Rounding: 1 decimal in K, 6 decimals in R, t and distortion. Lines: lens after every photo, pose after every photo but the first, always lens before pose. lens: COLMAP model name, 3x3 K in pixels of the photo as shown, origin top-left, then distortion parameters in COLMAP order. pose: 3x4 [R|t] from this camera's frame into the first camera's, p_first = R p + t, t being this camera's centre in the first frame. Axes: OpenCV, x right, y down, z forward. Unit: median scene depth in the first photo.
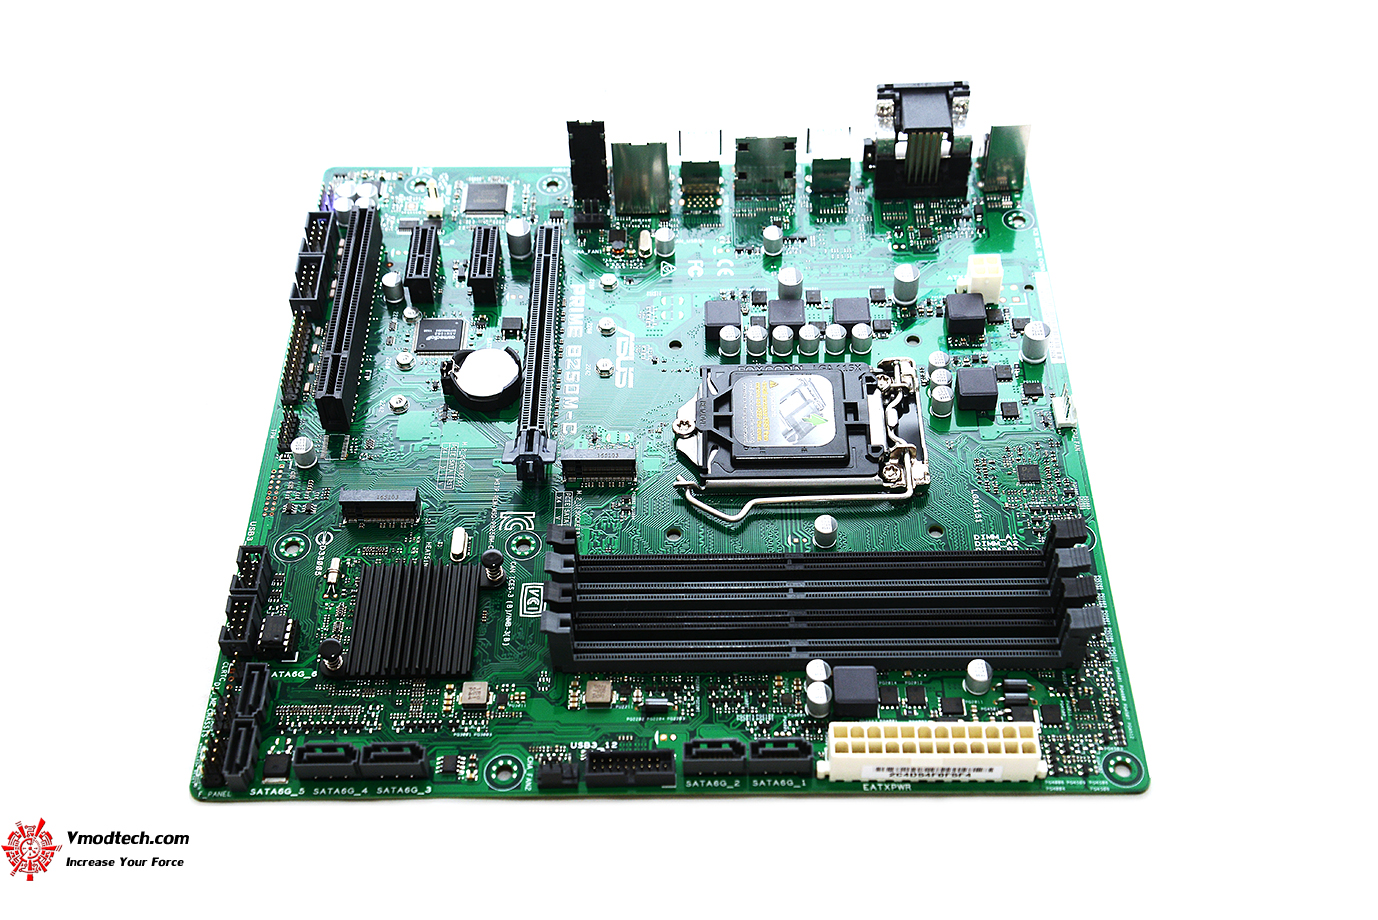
lens RADIAL K [[1648.4, 0, 675.3], [0, 1648.4, 452.4], [0, 0, 1]] dist [0.103076, 0.000000]
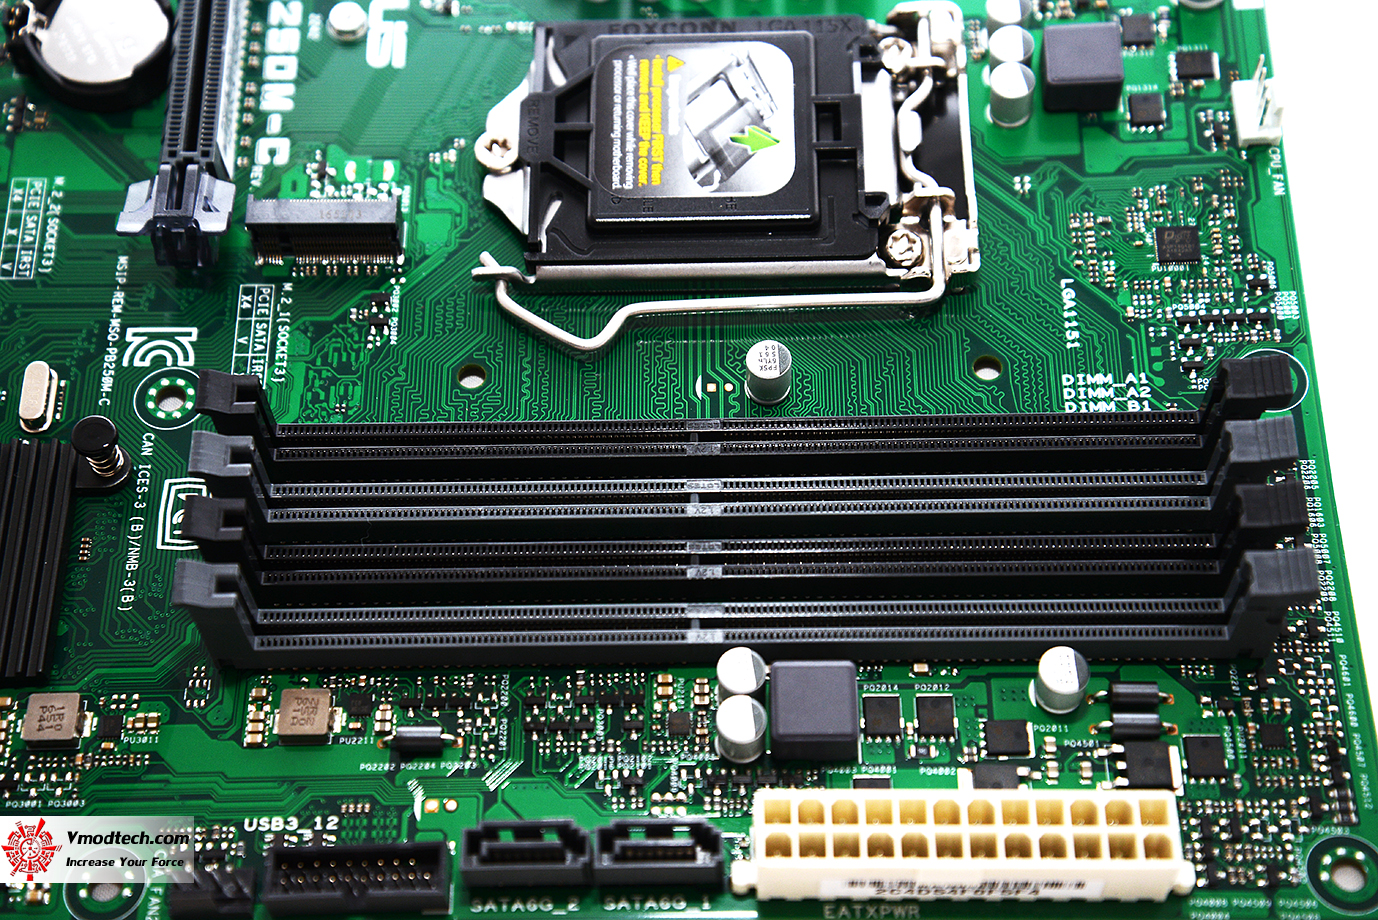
lens RADIAL K [[2333.7, 0, 680.6], [0, 2333.7, 466.8], [0, 0, 1]] dist [0.262913, 0.000000]
pose [[0.999976, -0.005470, 0.004223, 0.060321], [0.004605, 0.983124, 0.182884, -0.054379], [-0.005152, -0.182861, 0.983125, 0.287900]]
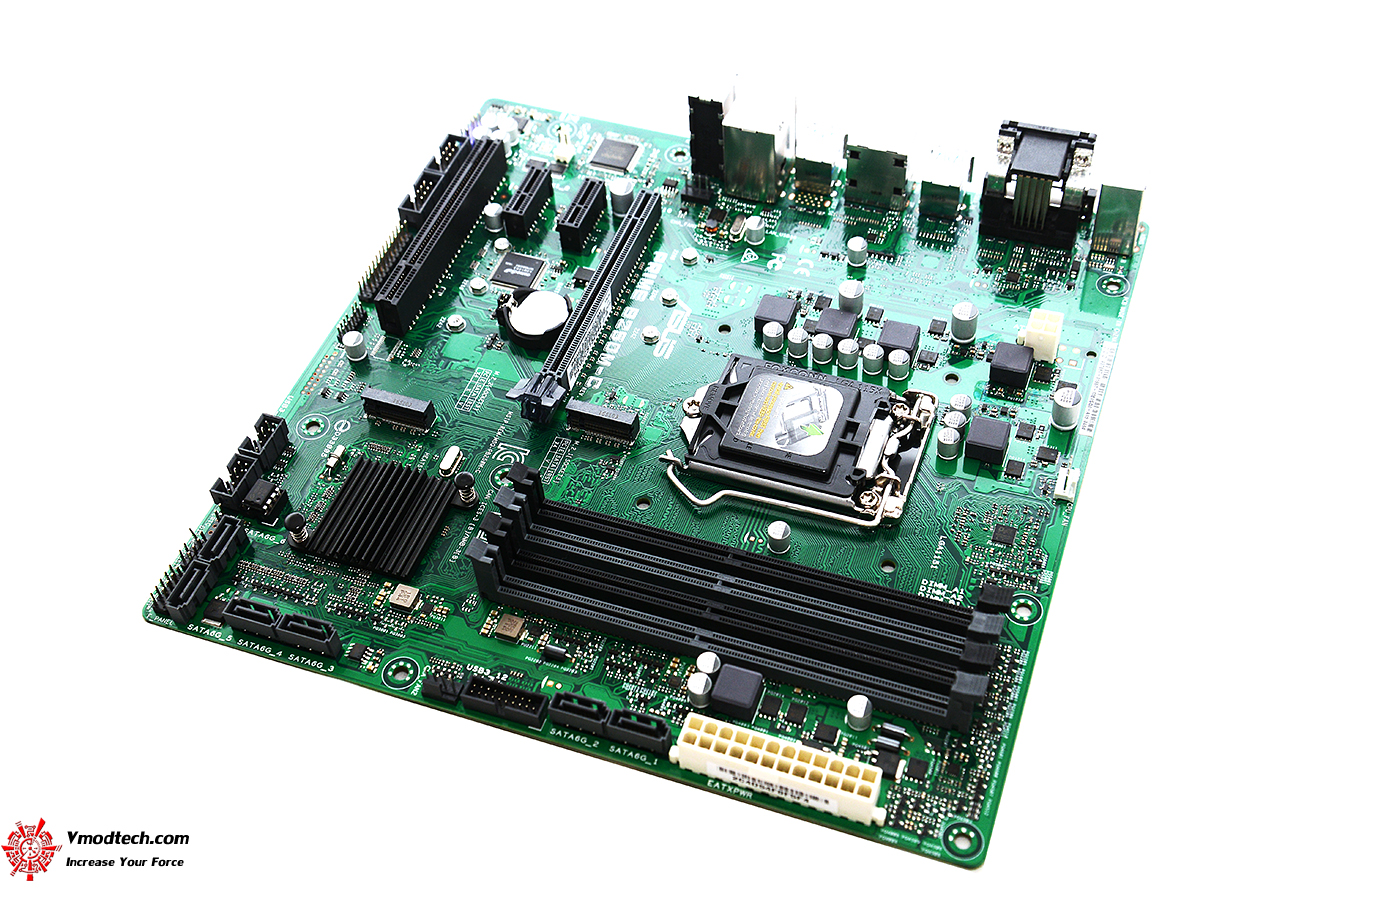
lens RADIAL K [[1617.6, 0, 670.3], [0, 1617.6, 460.2], [0, 0, 1]] dist [0.096927, 0.000000]
pose [[0.941226, 0.245009, -0.232516, 0.245936], [-0.239734, 0.969491, 0.051137, -0.032669], [0.237951, 0.007610, 0.971247, 0.016725]]
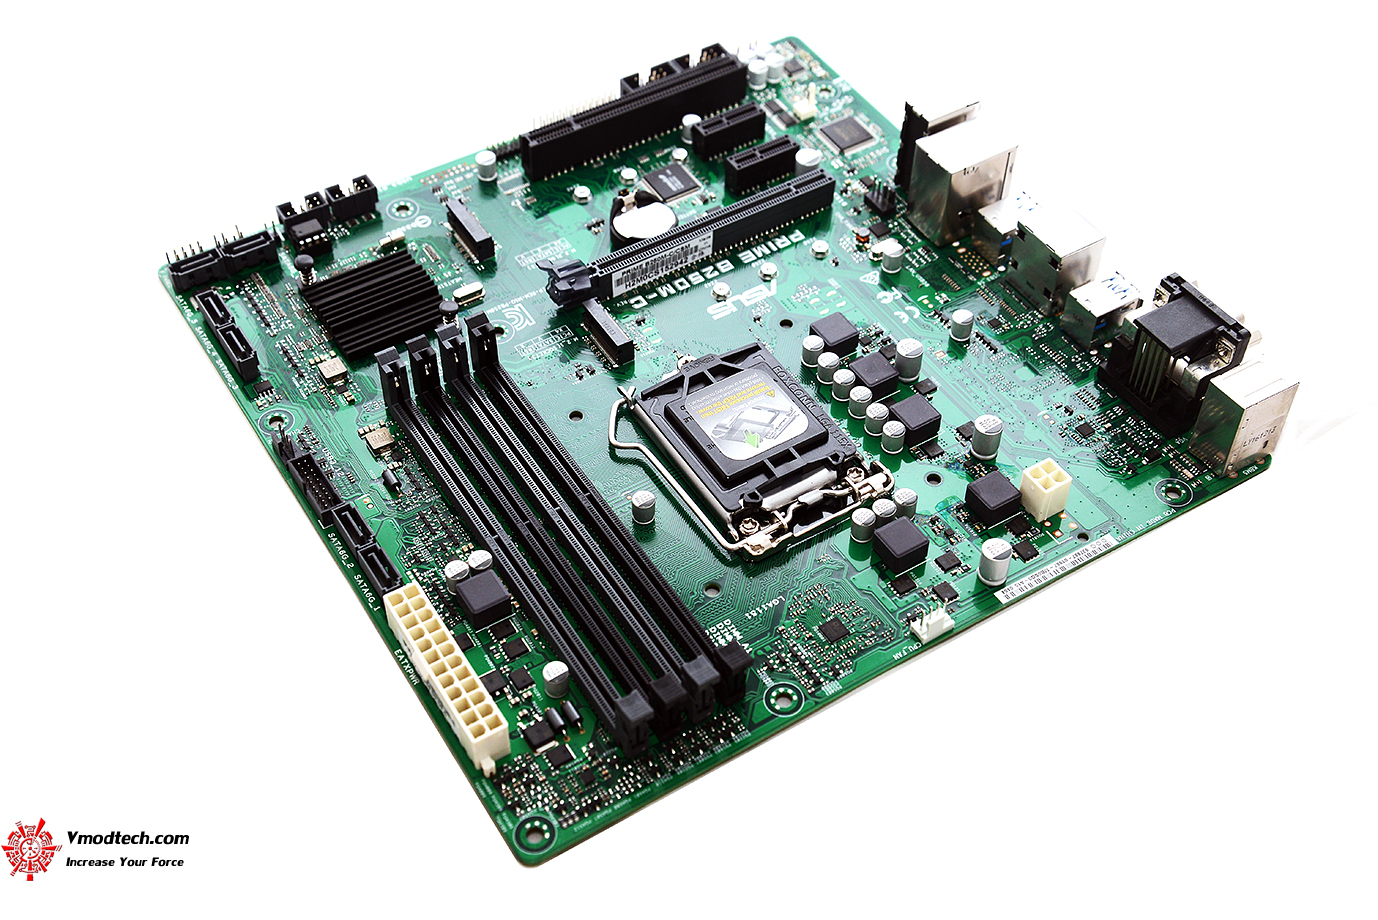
lens RADIAL K [[1686.0, 0, 665.8], [0, 1686.0, 462.5], [0, 0, 1]] dist [0.128860, 0.000000]
pose [[0.528264, 0.660387, -0.533691, 0.611838], [-0.664450, 0.712852, 0.224385, -0.203689], [0.528623, 0.236077, 0.815368, 0.180093]]
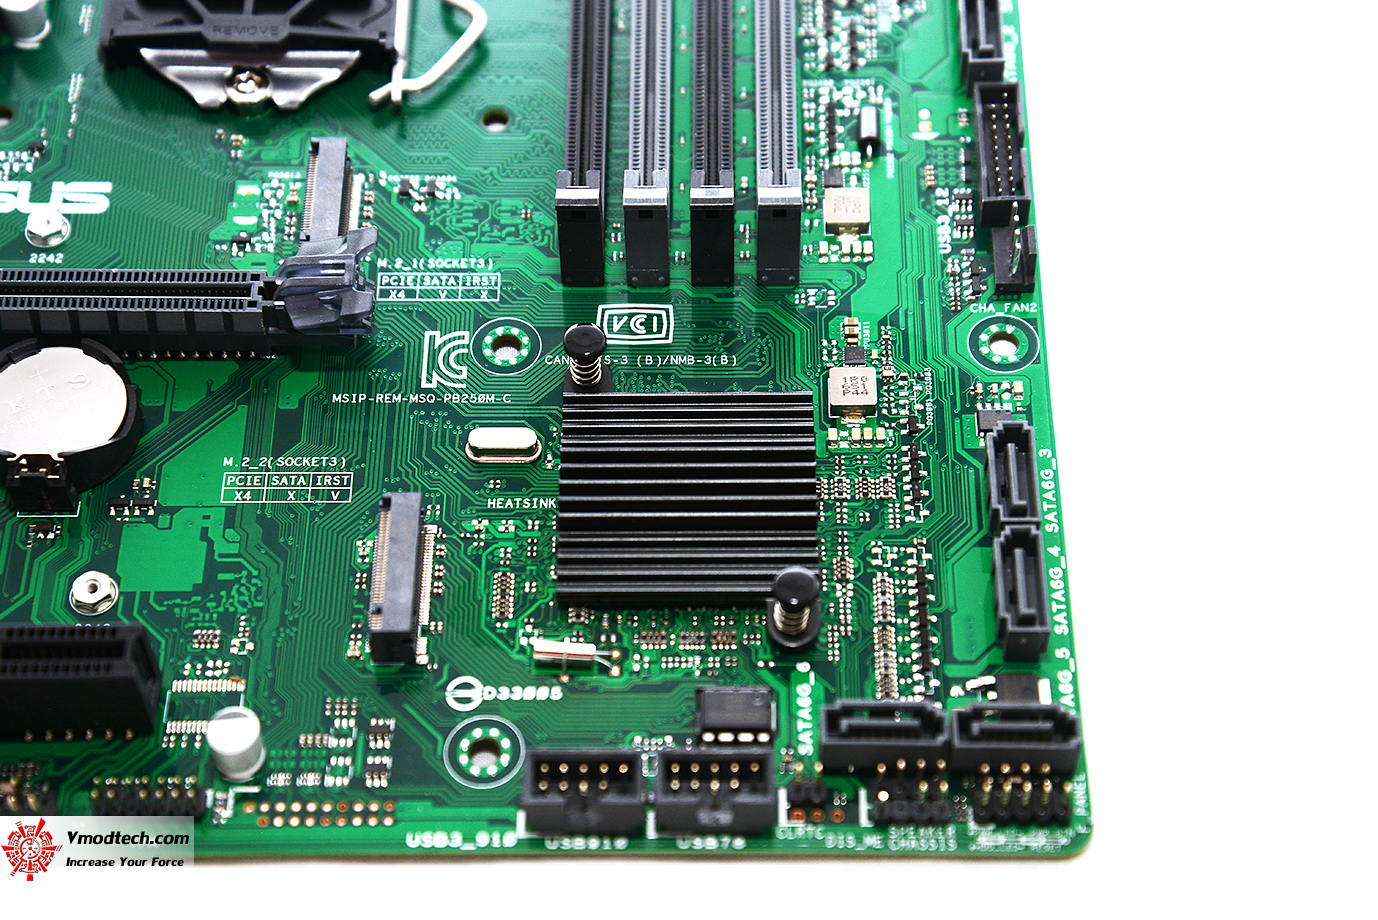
lens RADIAL K [[2508.4, 0, 690.2], [0, 2508.4, 472.6], [0, 0, 1]] dist [0.305347, 0.000000]
pose [[-0.002535, -0.827840, 0.560958, -0.563110], [0.775919, 0.352241, 0.523331, -0.294218], [-0.630827, 0.436585, 0.641445, 0.482467]]
